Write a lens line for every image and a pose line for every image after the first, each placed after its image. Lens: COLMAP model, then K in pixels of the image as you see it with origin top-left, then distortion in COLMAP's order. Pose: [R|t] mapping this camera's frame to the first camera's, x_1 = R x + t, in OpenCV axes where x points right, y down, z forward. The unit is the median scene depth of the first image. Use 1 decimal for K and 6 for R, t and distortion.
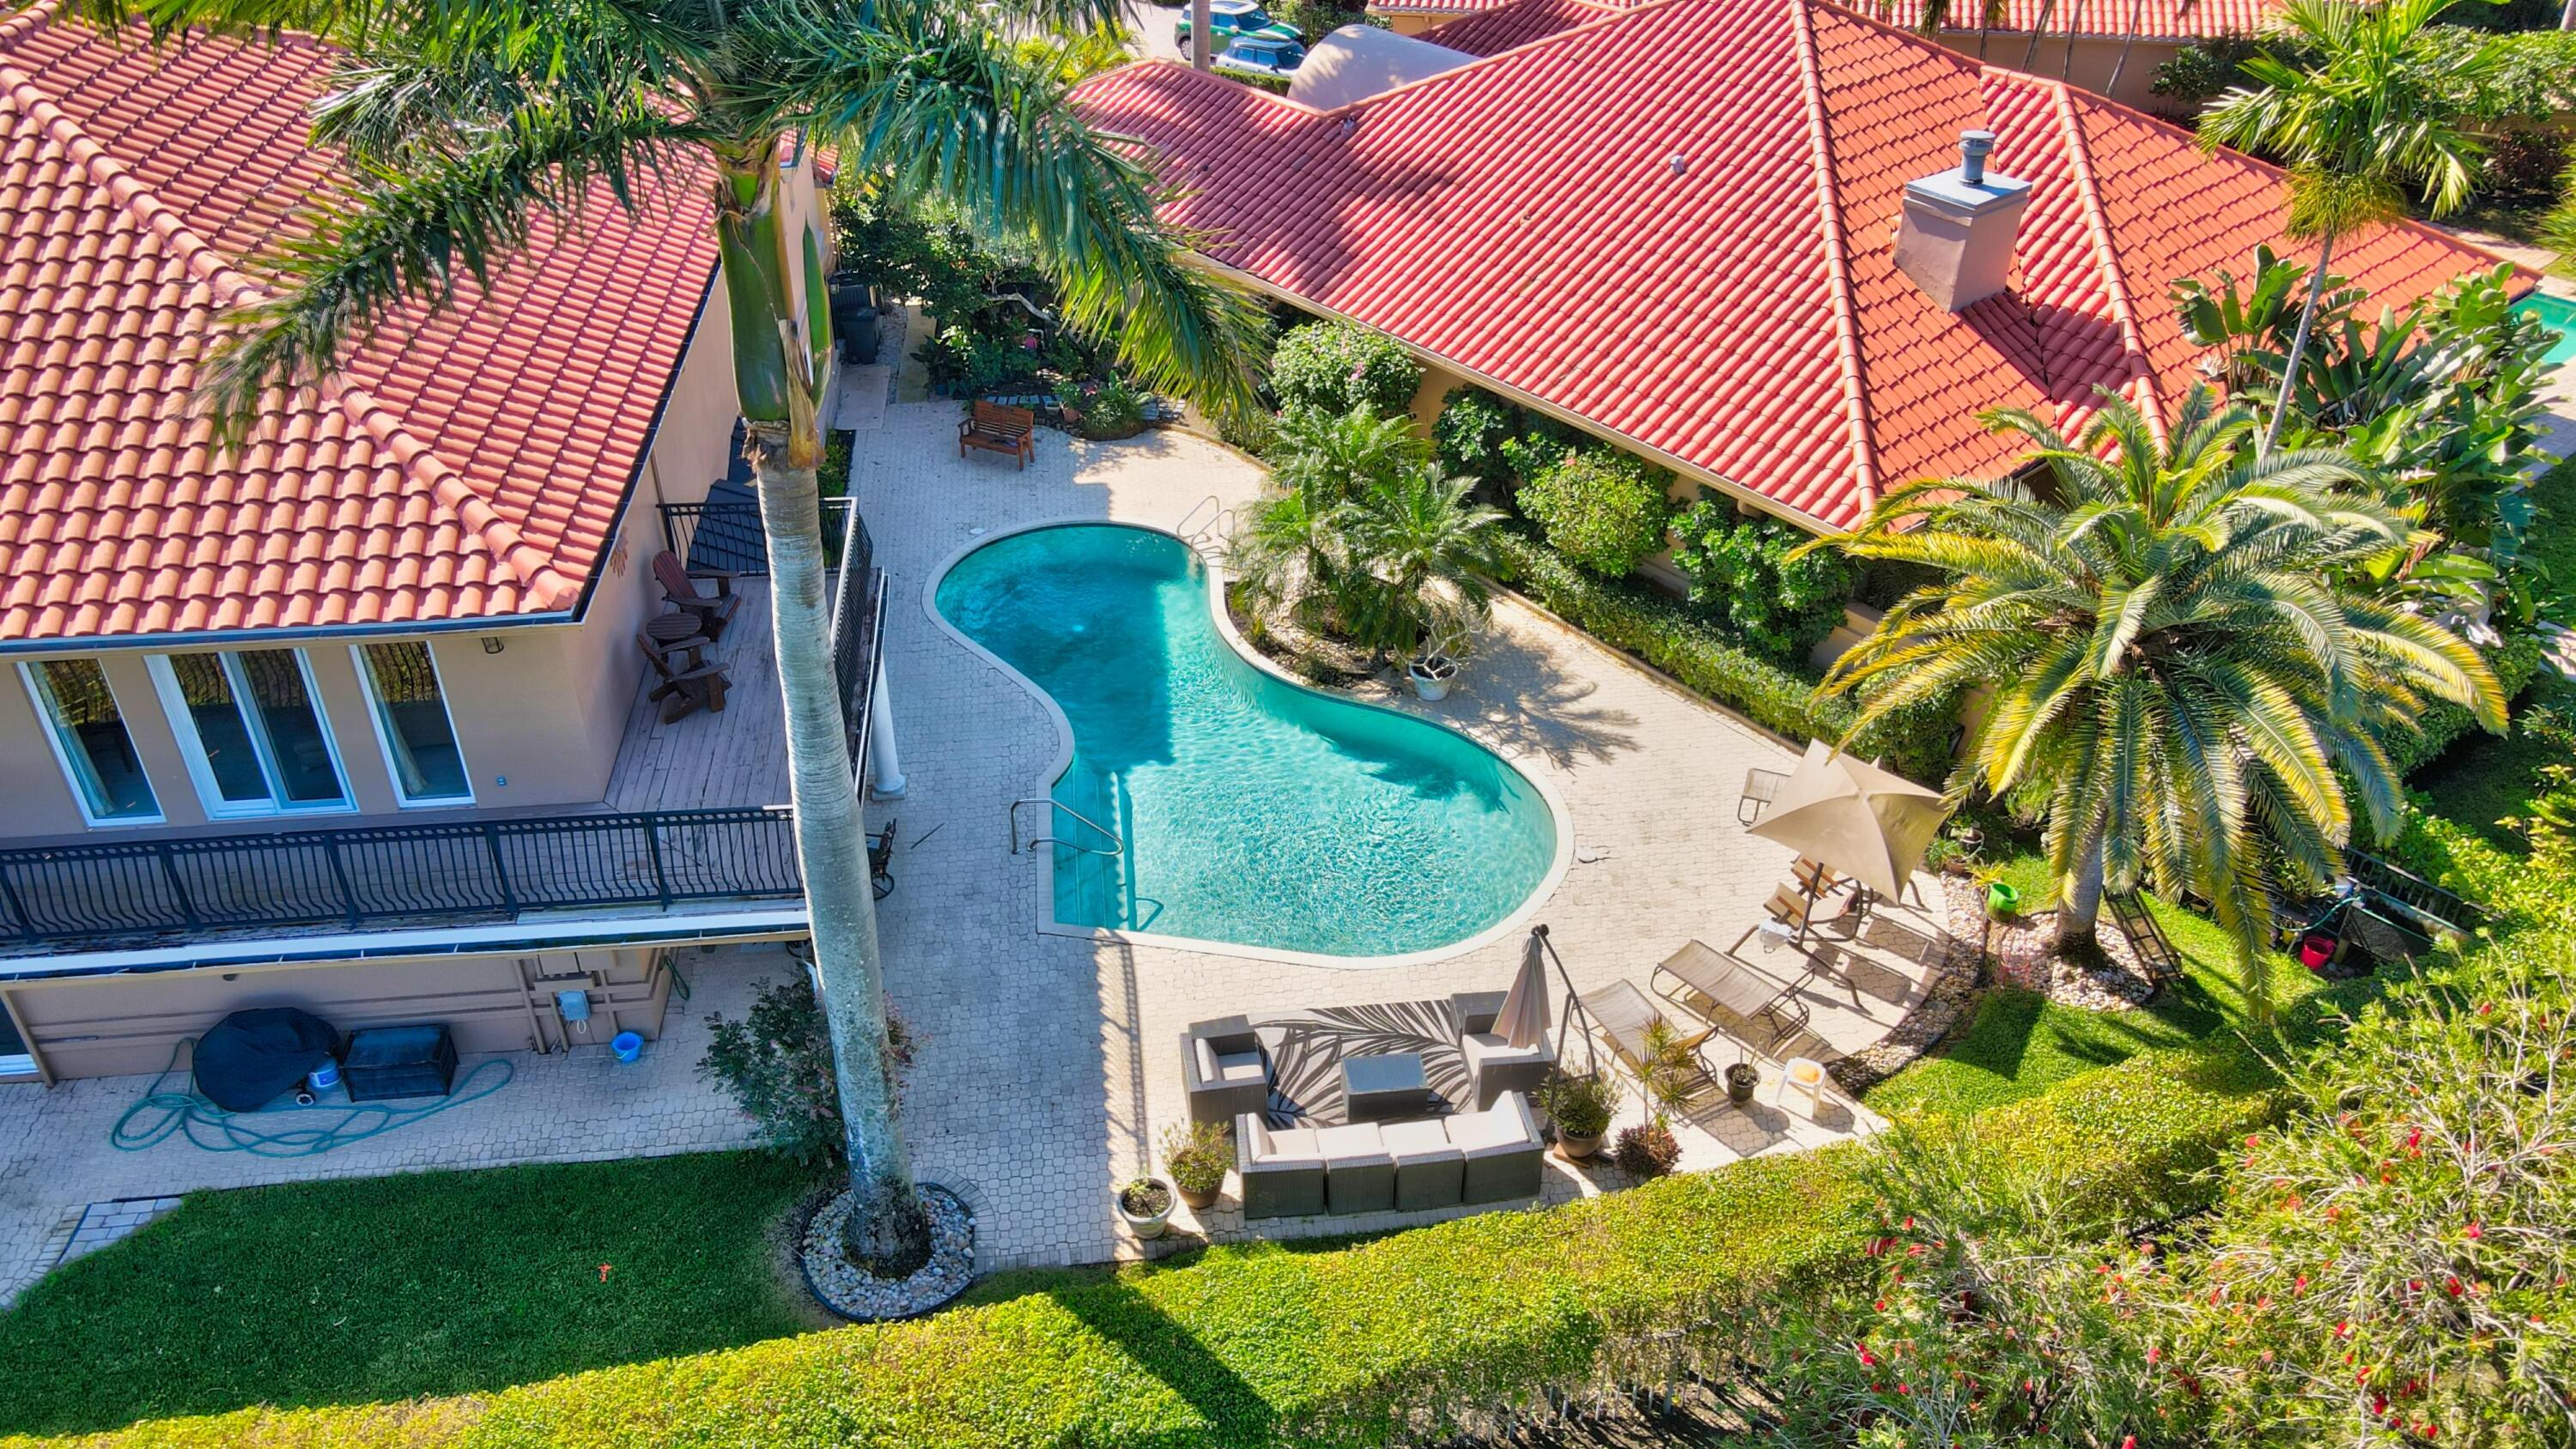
lens RADIAL K [[1800.1, 0, 1214.4], [0, 1800.1, 688.5], [0, 0, 1]] dist [0.005147, 0.006018]
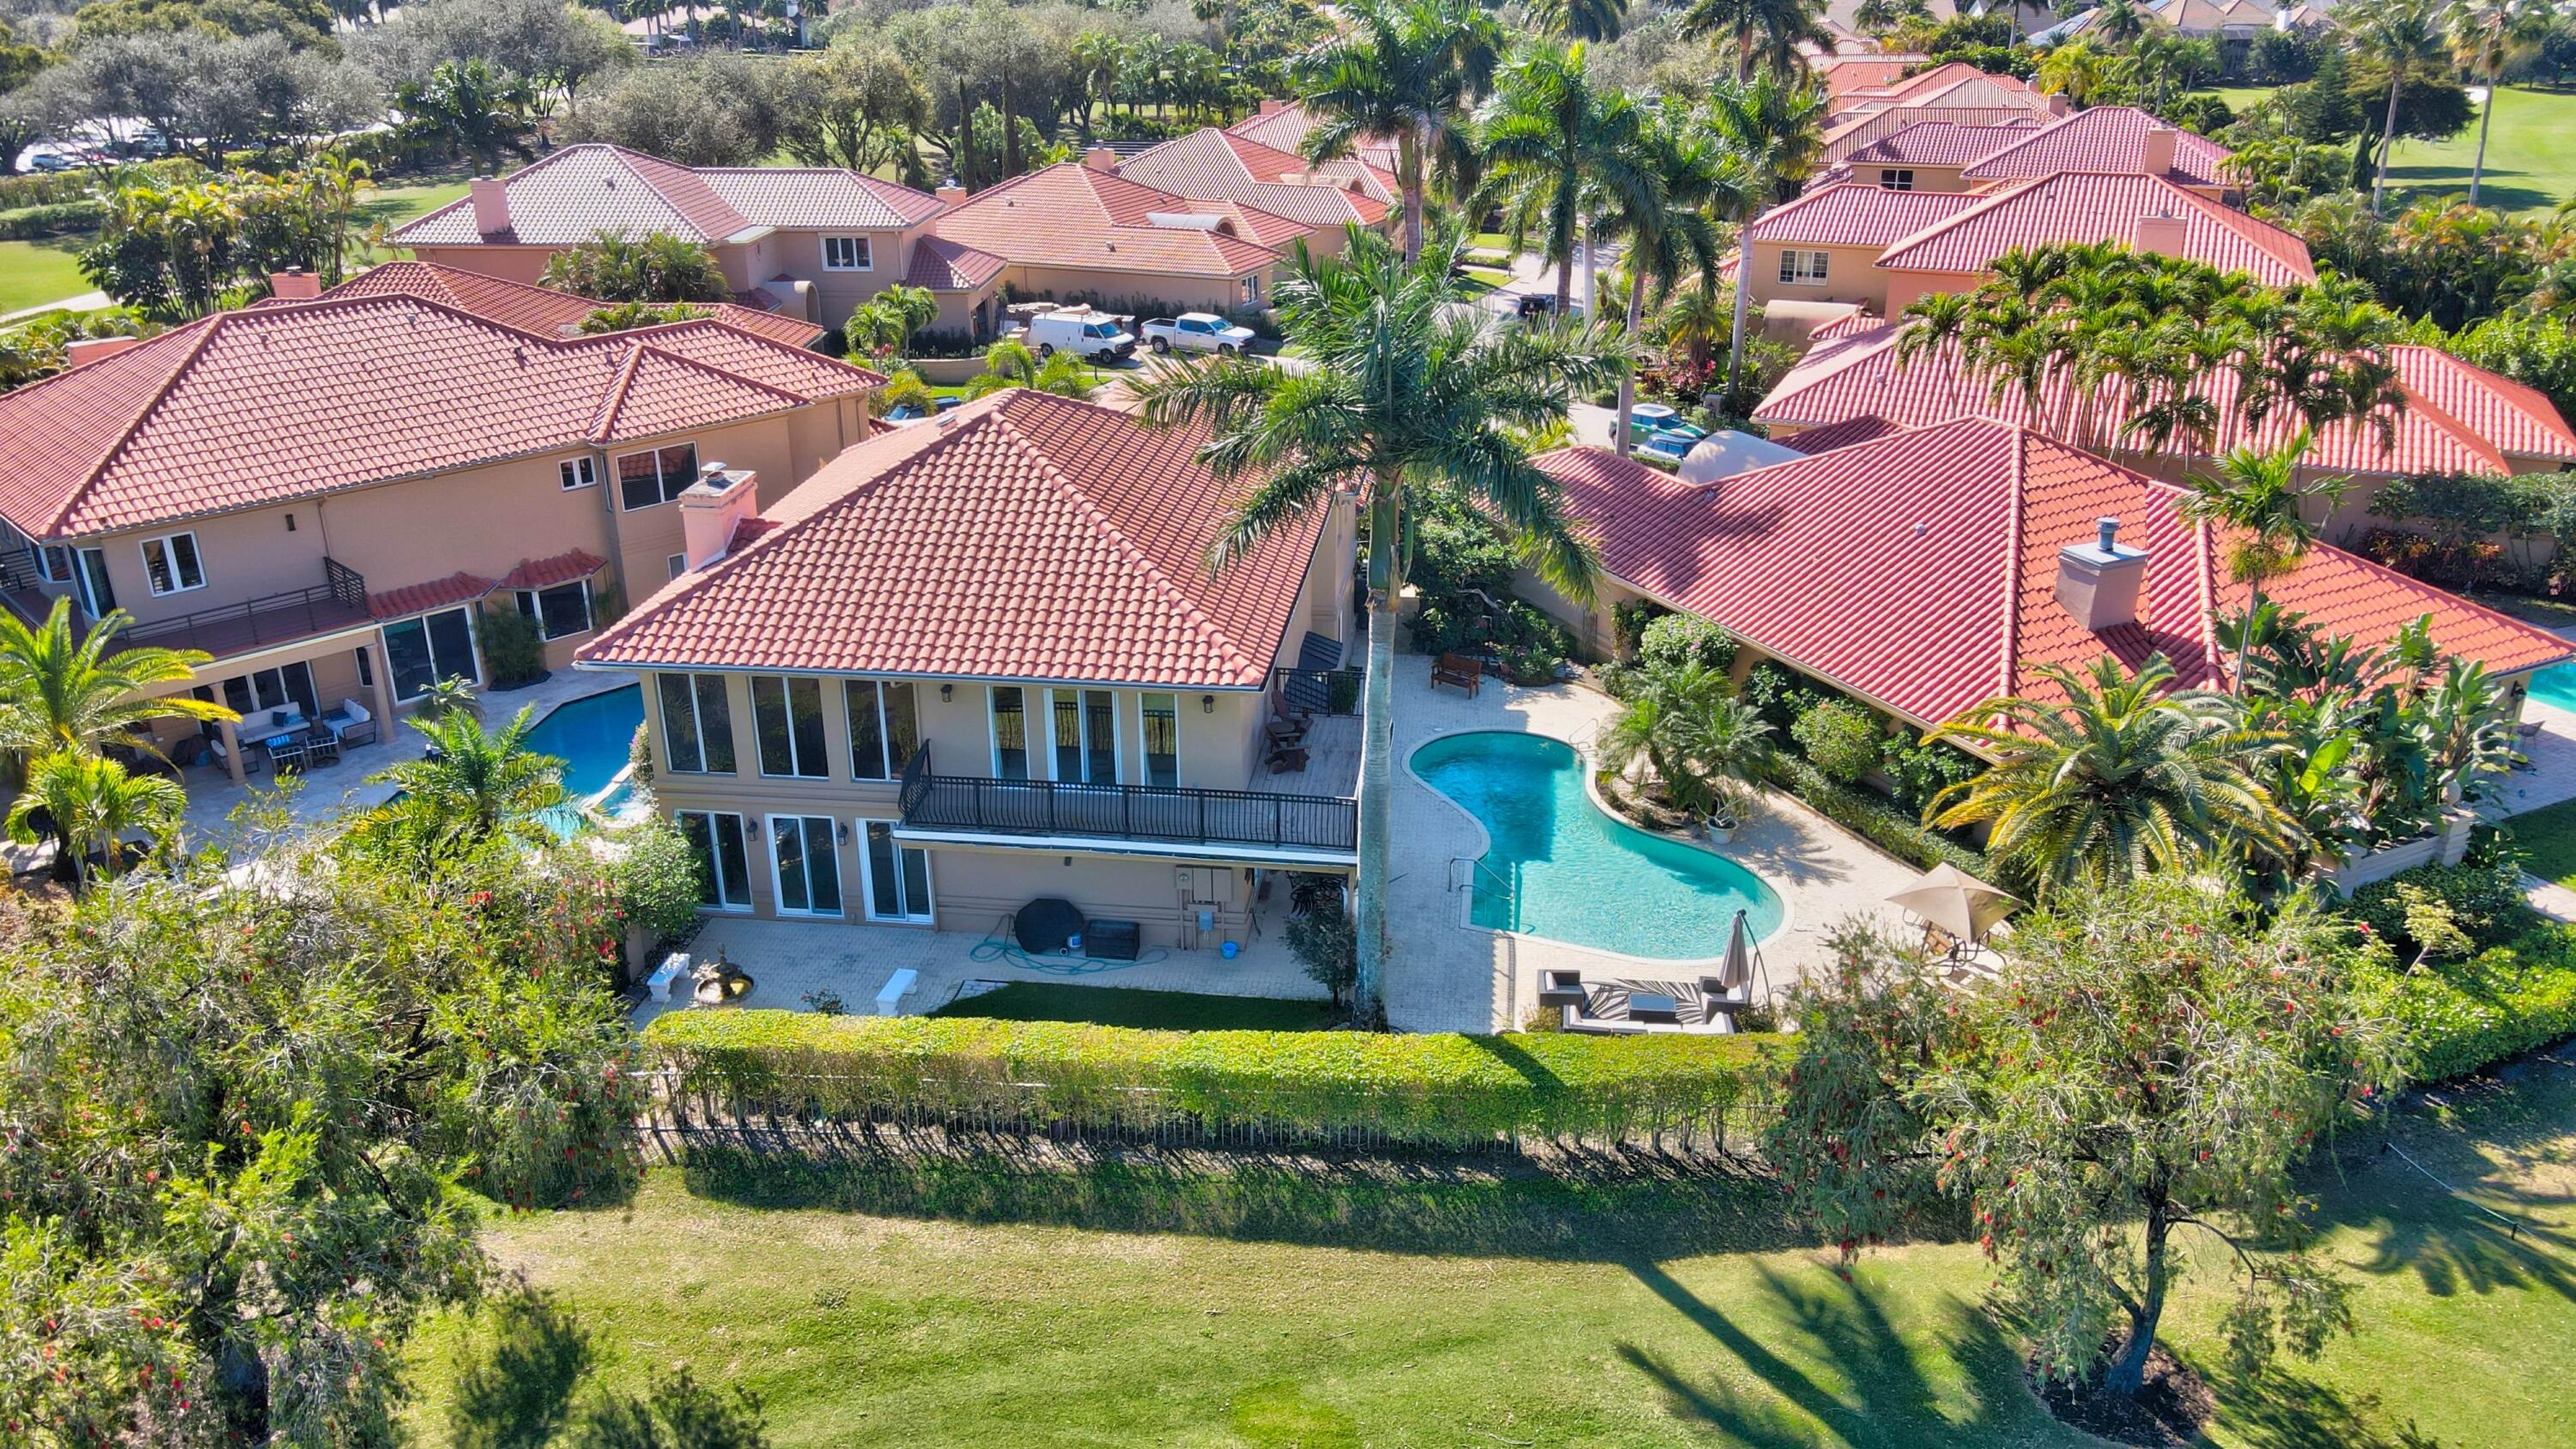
lens RADIAL K [[1773.0, 0, 1288.0], [0, 1773.0, 724.5], [0, 0, 1]] dist [-0.003086, 0.002210]
pose [[0.976769, 0.082790, -0.197654, 0.048489], [-0.116218, 0.979588, -0.164014, 0.197792], [0.180041, 0.183175, 0.966453, -0.570610]]
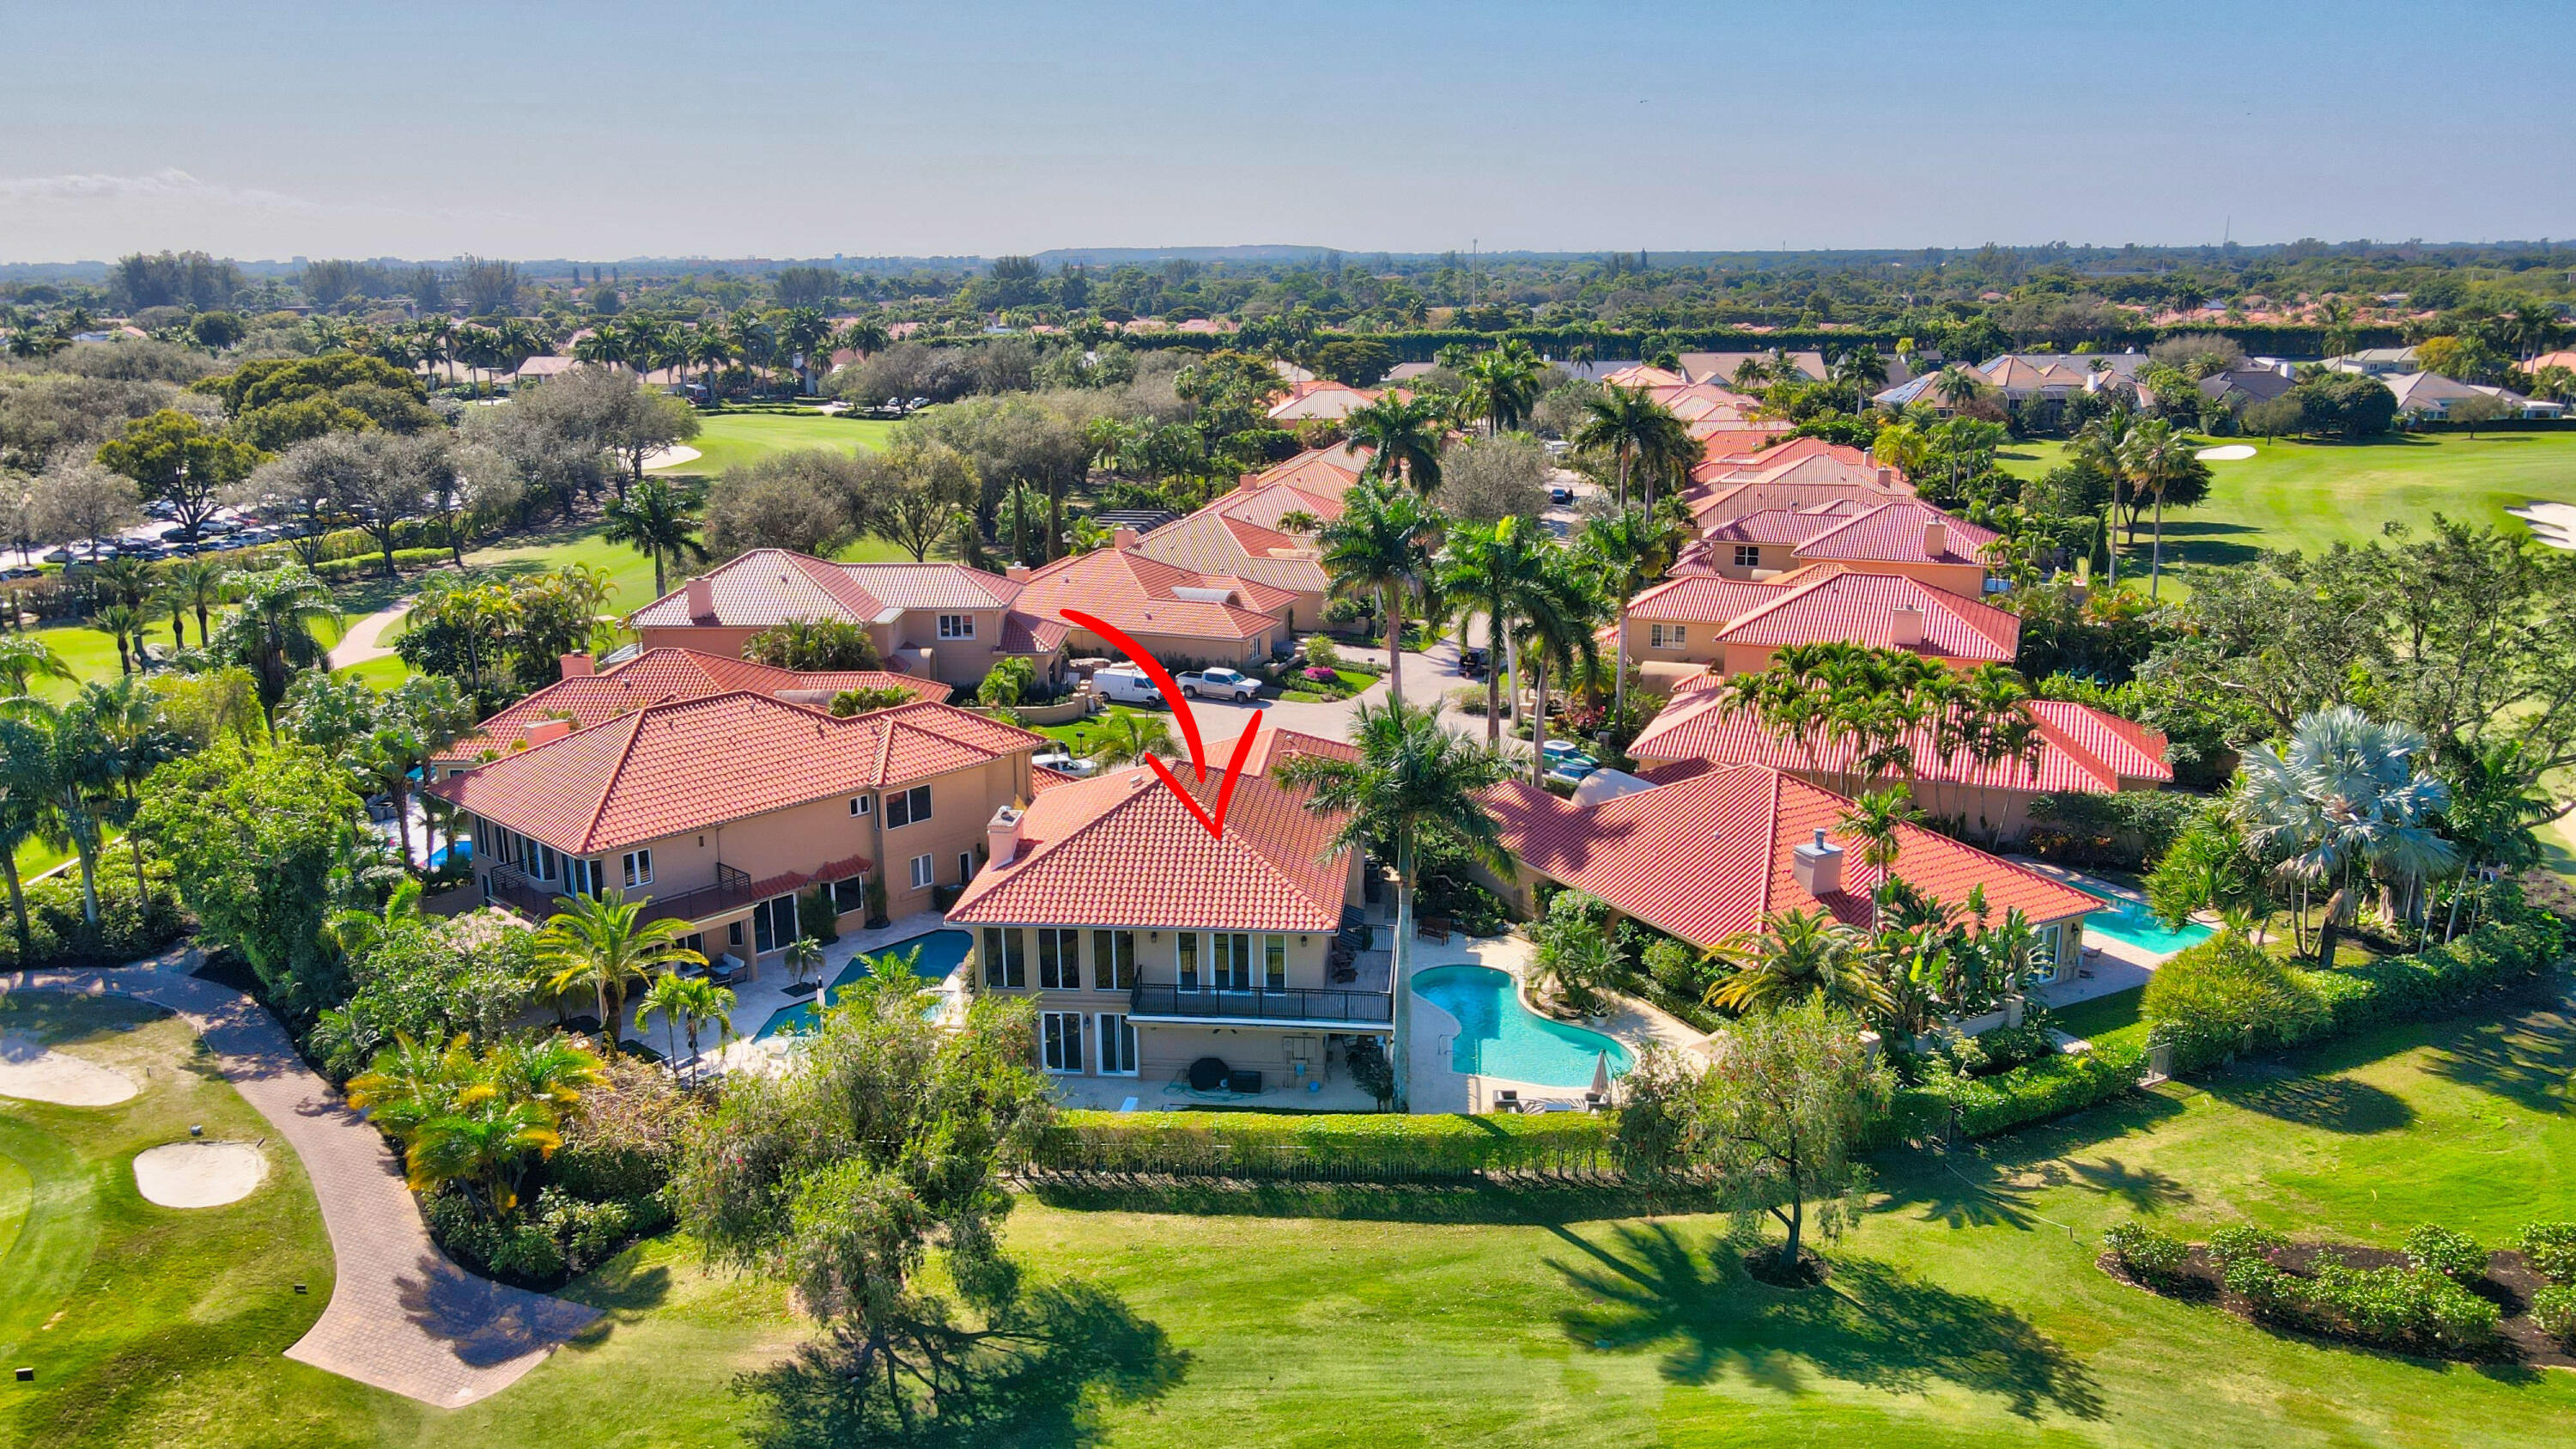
lens RADIAL K [[1773.0, 0, 1288.0], [0, 1773.0, 724.5], [0, 0, 1]] dist [-0.003086, 0.002210]
pose [[0.983929, 0.042101, -0.173524, 0.101742], [-0.097206, 0.941476, -0.322760, 0.457075], [0.149780, 0.334440, 0.930438, -1.571178]]
